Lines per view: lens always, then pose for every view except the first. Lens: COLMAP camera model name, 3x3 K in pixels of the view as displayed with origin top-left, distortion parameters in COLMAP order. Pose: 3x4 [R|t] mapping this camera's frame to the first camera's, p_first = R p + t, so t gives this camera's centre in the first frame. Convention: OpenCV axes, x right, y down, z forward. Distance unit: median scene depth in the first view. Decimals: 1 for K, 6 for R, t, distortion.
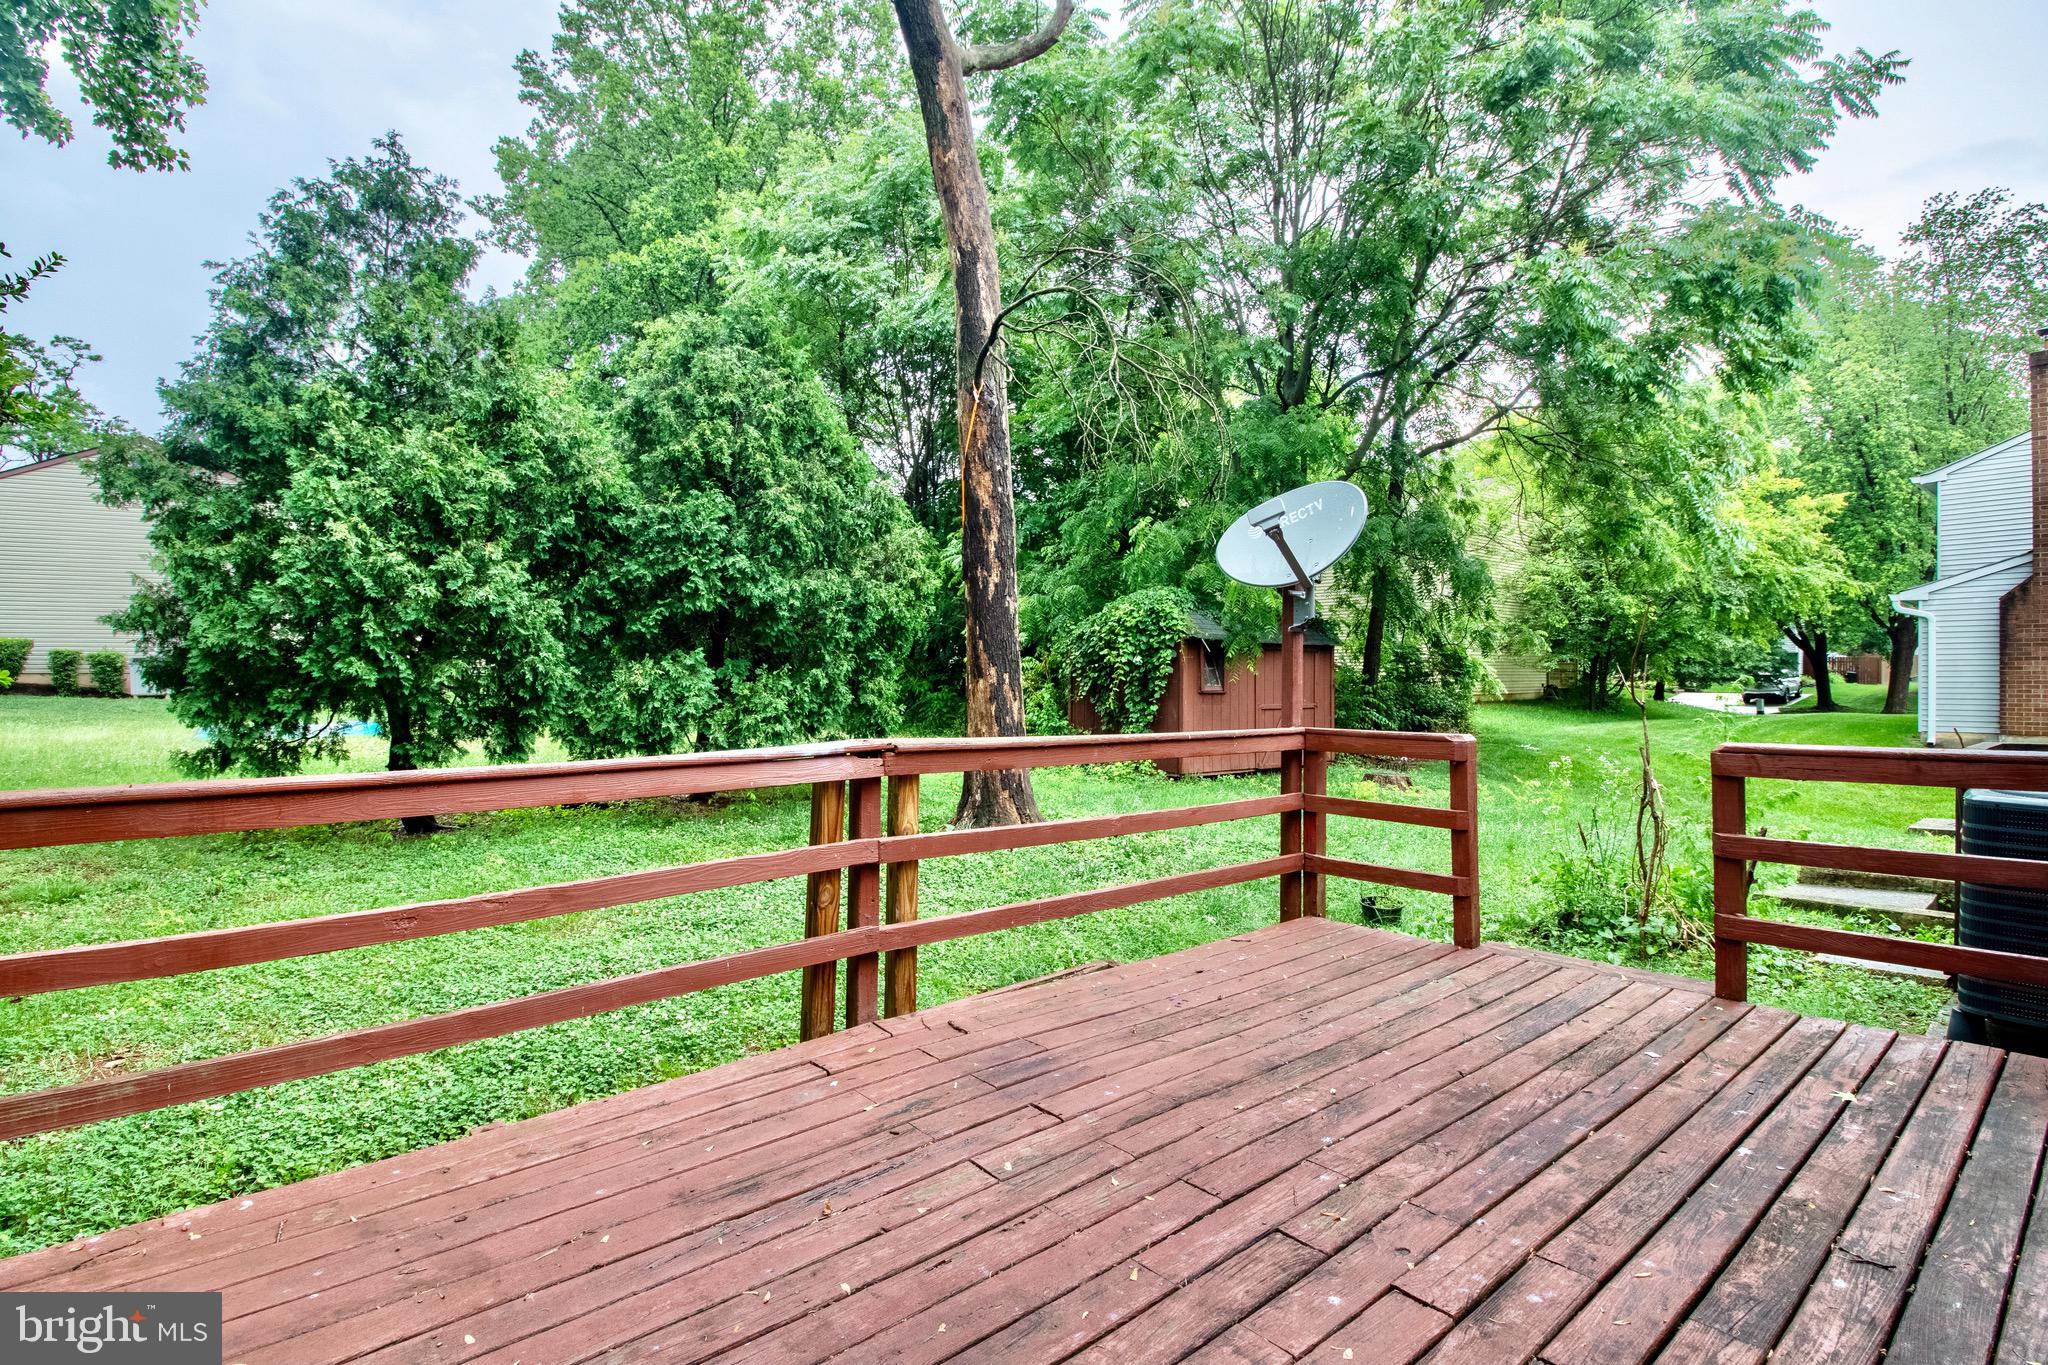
lens RADIAL K [[974.8, 0, 1016.1], [0, 974.8, 674.3], [0, 0, 1]] dist [0.001241, -0.011181]
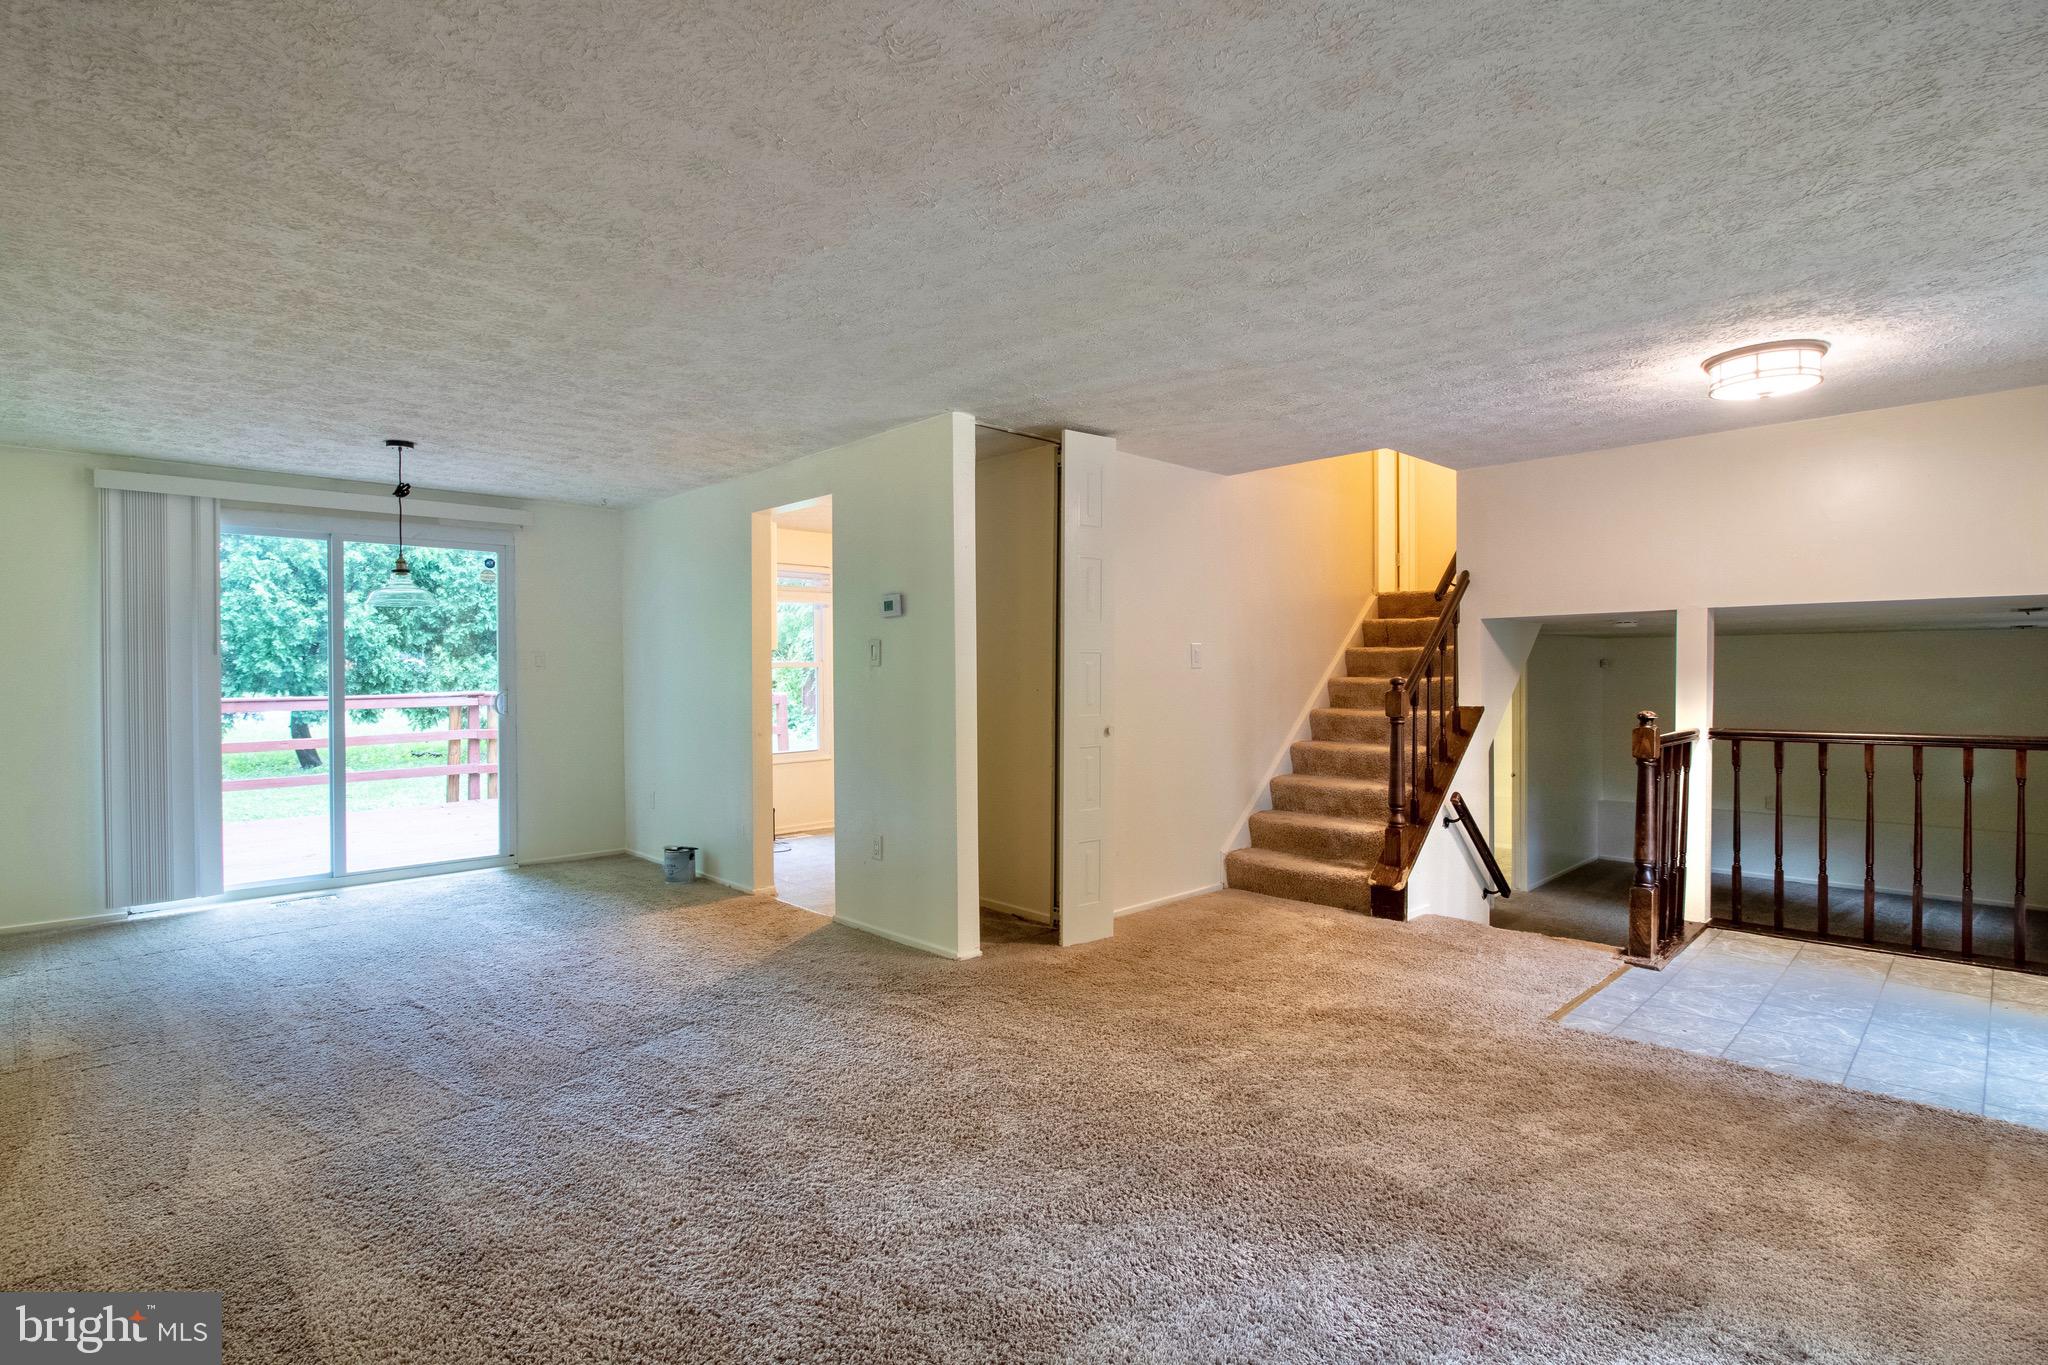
lens RADIAL K [[974.8, 0, 1023.4], [0, 974.8, 680.2], [0, 0, 1]] dist [0.001241, -0.011181]
pose [[0.997482, -0.003747, 0.070823, 1.129398], [0.003216, 0.999966, 0.007600, 0.020040], [-0.070849, -0.007353, 0.997460, -1.720196]]
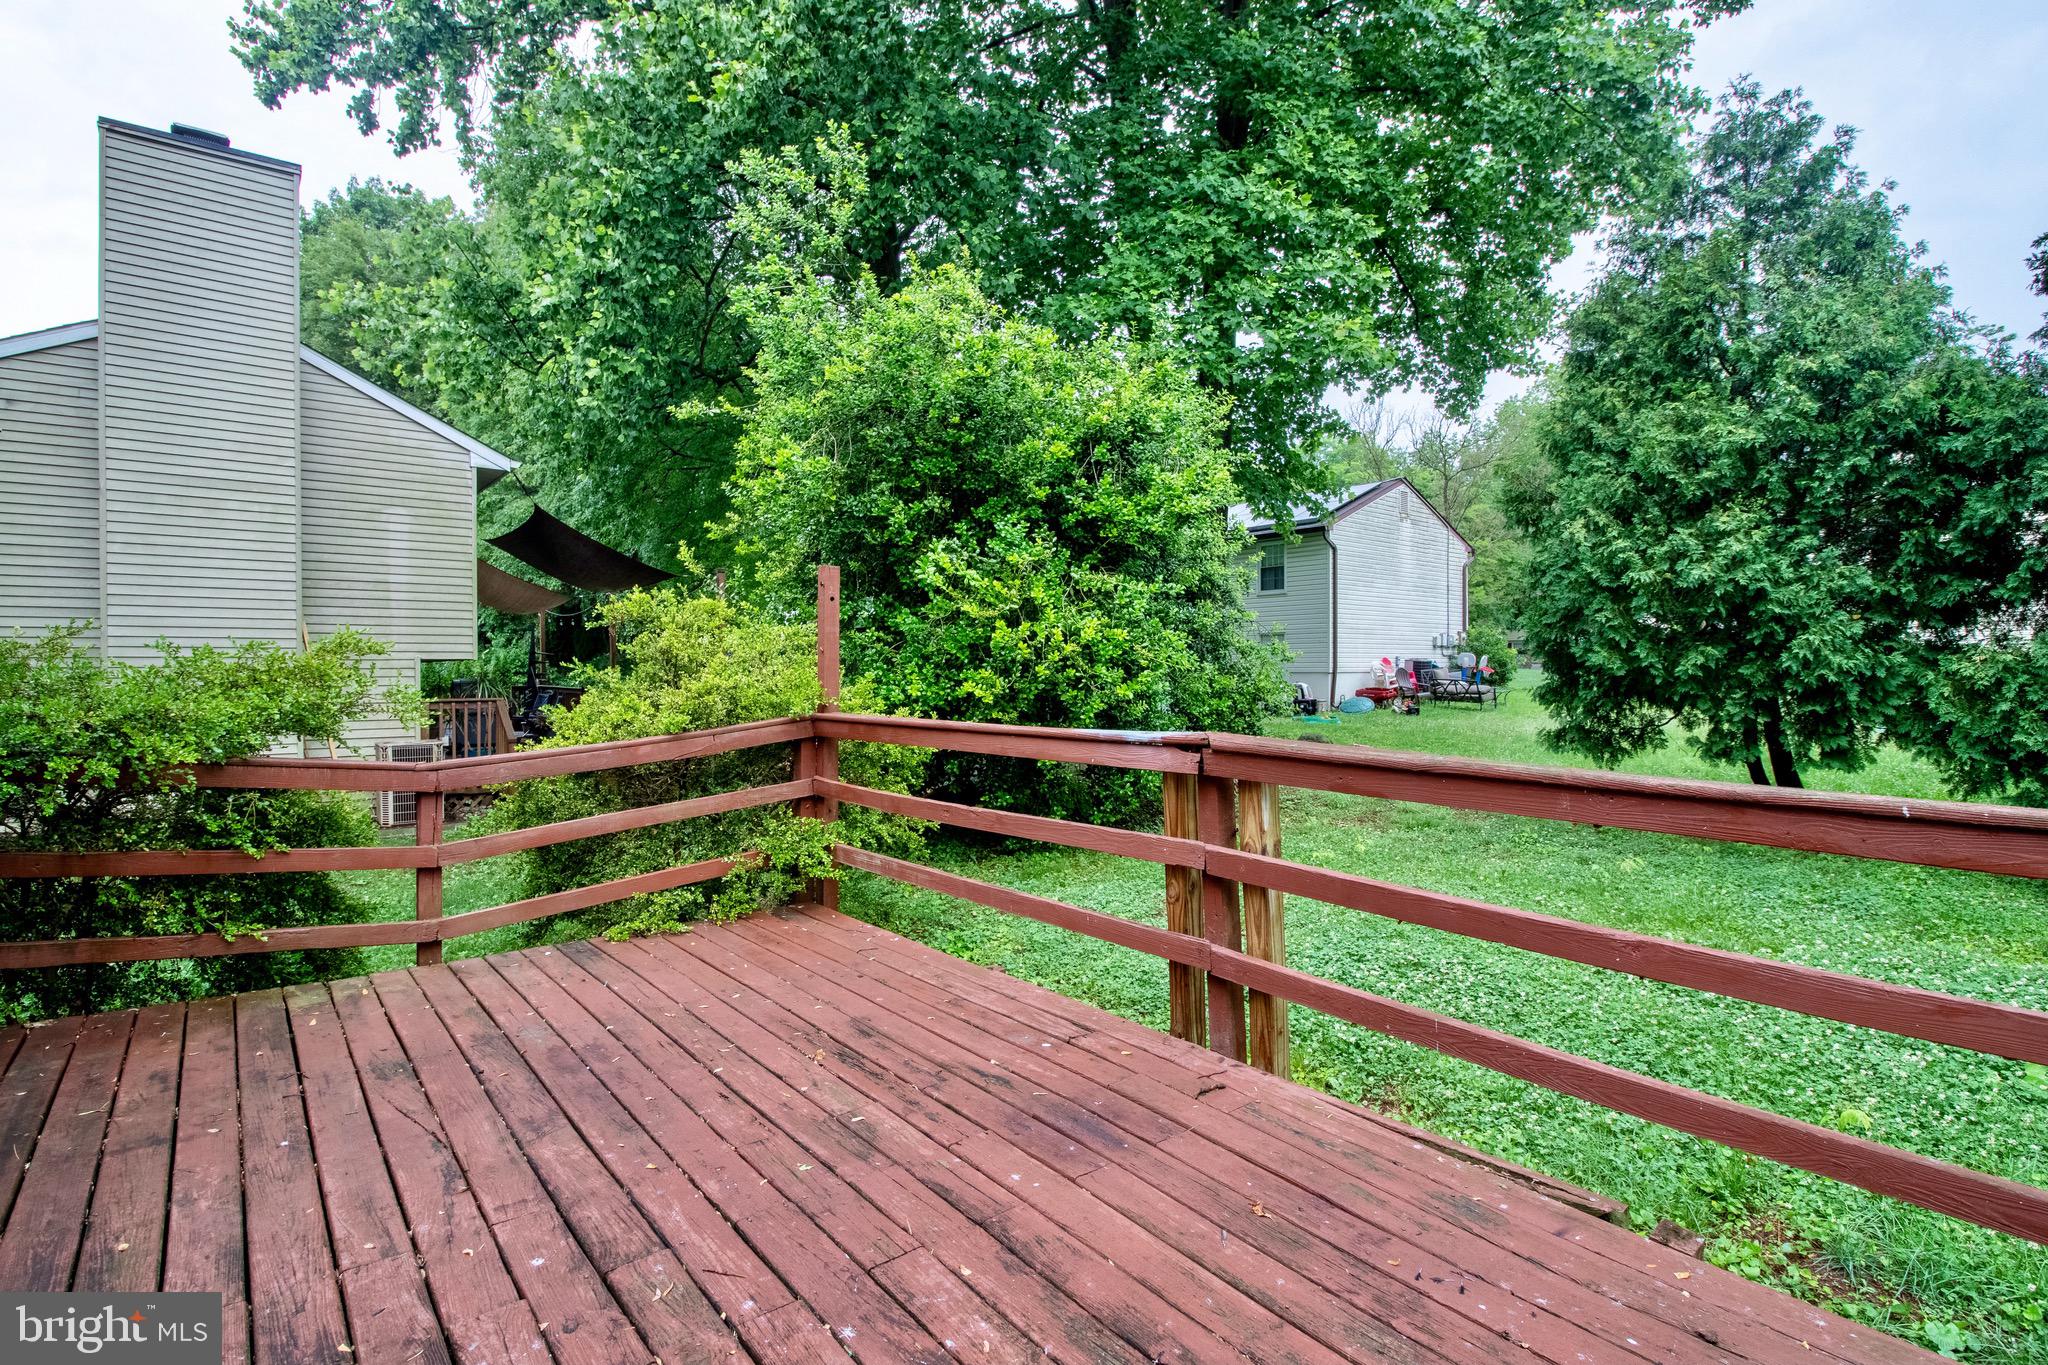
lens RADIAL K [[974.8, 0, 1028.8], [0, 974.8, 677.4], [0, 0, 1]] dist [0.001241, -0.011181]
pose [[-0.008611, 0.009472, -0.999918, 0.716313], [0.003073, 0.999951, 0.009446, 0.007000], [0.999958, -0.002991, -0.008640, 0.812874]]
